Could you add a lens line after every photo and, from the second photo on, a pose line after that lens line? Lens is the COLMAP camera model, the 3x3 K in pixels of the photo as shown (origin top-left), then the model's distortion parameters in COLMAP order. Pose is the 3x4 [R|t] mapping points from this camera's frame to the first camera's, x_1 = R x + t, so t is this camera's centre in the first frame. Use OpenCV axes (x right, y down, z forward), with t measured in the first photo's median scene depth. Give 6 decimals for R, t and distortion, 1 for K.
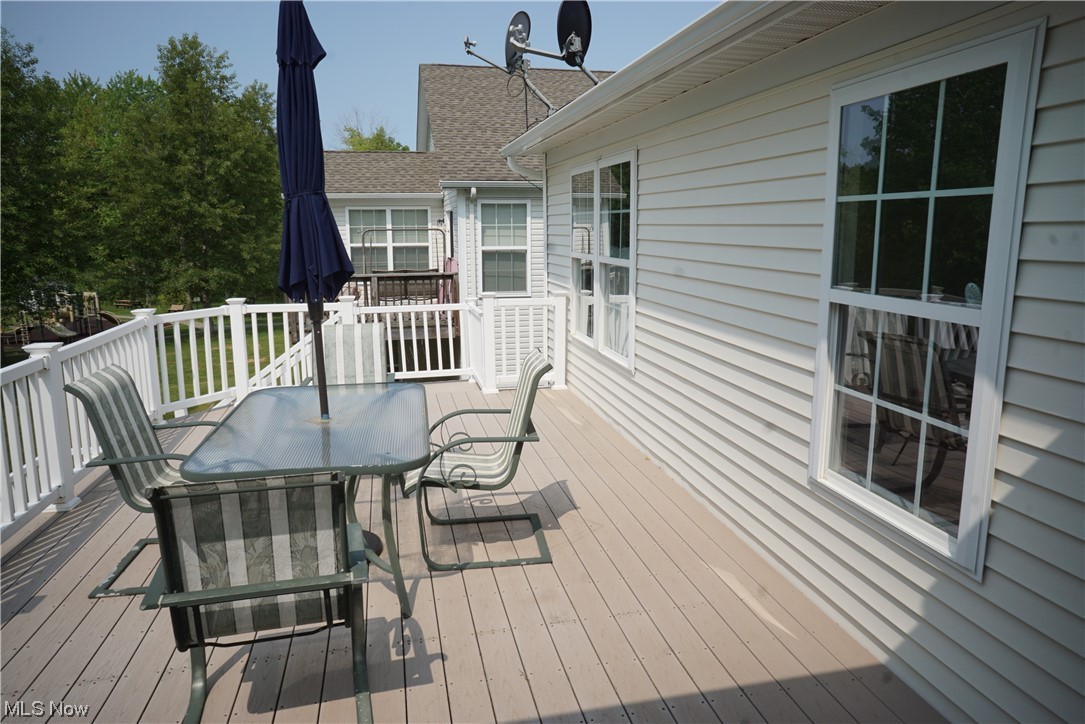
lens RADIAL K [[727.7, 0, 544.3], [0, 727.7, 356.0], [0, 0, 1]] dist [-0.065871, 0.066436]
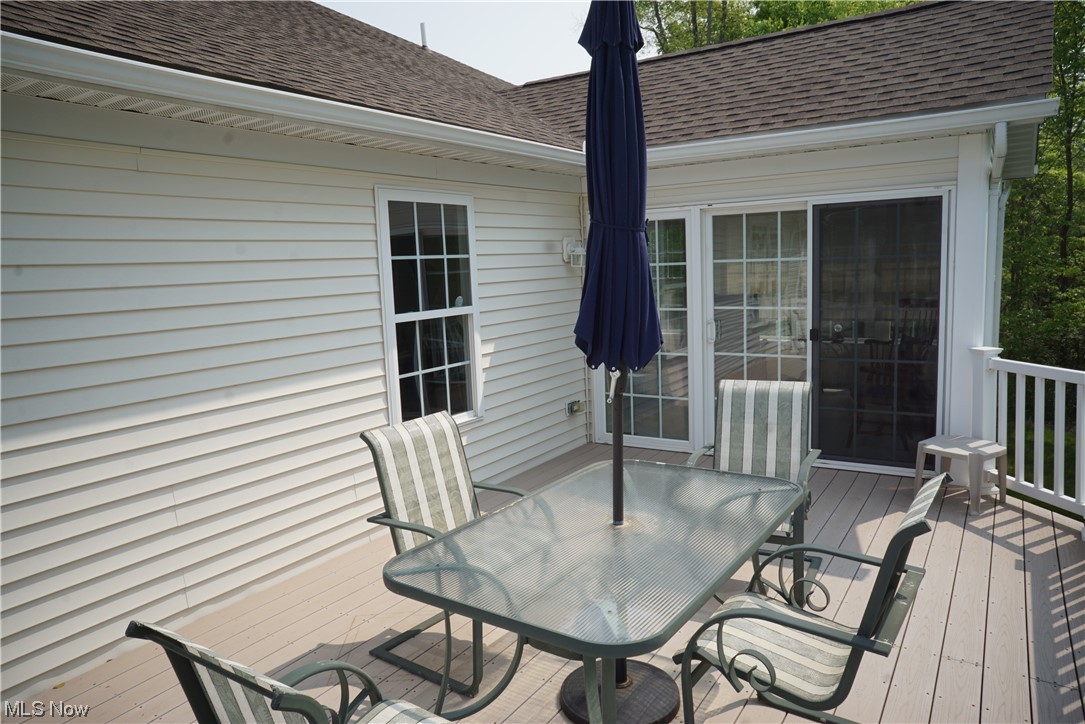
lens RADIAL K [[727.7, 0, 544.3], [0, 727.7, 356.0], [0, 0, 1]] dist [-0.065871, 0.066436]
pose [[-0.708803, -0.057708, 0.703042, -0.979873], [0.164410, 0.955685, 0.244203, -0.353081], [-0.685979, 0.288679, -0.667905, 1.931802]]
